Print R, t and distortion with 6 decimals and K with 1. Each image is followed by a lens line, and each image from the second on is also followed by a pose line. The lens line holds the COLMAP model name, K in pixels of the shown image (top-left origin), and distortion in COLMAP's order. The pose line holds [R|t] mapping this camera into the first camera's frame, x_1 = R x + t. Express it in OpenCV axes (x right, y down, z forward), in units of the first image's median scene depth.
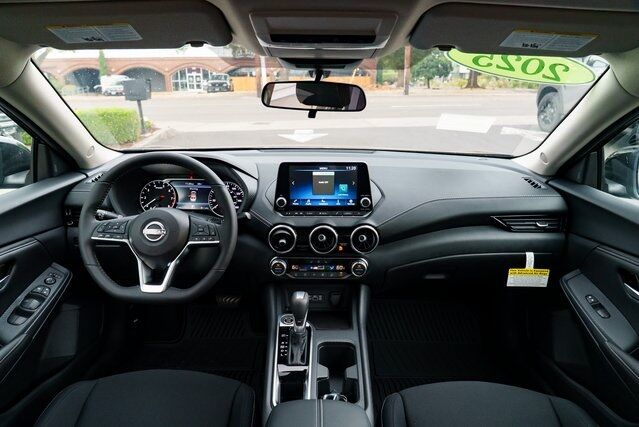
lens RADIAL K [[436.0, 0, 317.2], [0, 436.0, 215.4], [0, 0, 1]] dist [-0.021603, 0.013675]
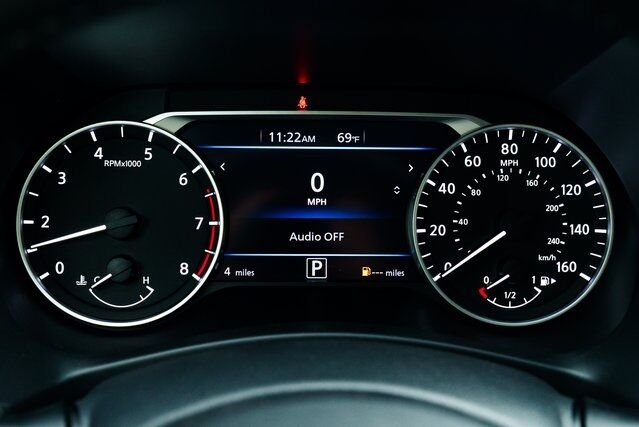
lens RADIAL K [[790.9, 0, 318.5], [0, 790.9, 257.6], [0, 0, 1]] dist [0.036258, 0.000000]
pose [[0.999651, -0.018661, 0.018707, -0.326449], [0.016818, 0.995408, 0.094232, -0.060838], [-0.020379, -0.093885, 0.995374, 0.757531]]
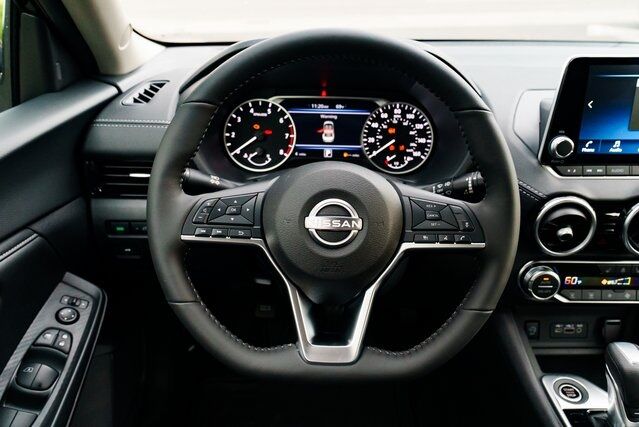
lens RADIAL K [[542.1, 0, 322.7], [0, 542.1, 218.9], [0, 0, 1]] dist [-0.000452, -0.002636]
pose [[0.999937, -0.003650, 0.010580, -0.335166], [0.002195, 0.990924, 0.134403, -0.031614], [-0.010974, -0.134372, 0.990870, 0.413872]]
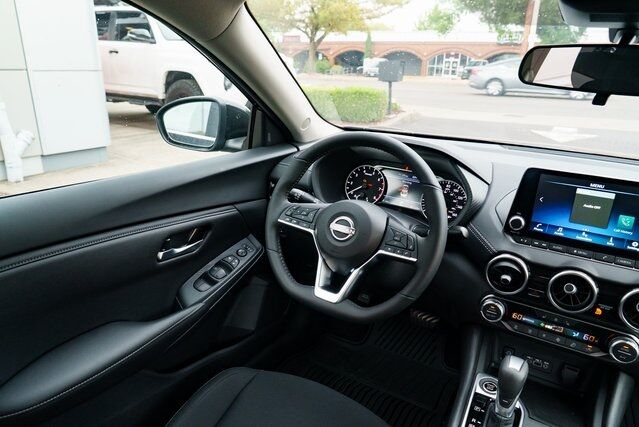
lens RADIAL K [[436.0, 0, 318.3], [0, 436.0, 216.6], [0, 0, 1]] dist [-0.021603, 0.013675]
pose [[0.854680, 0.202168, -0.478173, -0.022595], [-0.186780, 0.979129, 0.080121, -0.035815], [0.484391, 0.020835, 0.874604, 0.226264]]
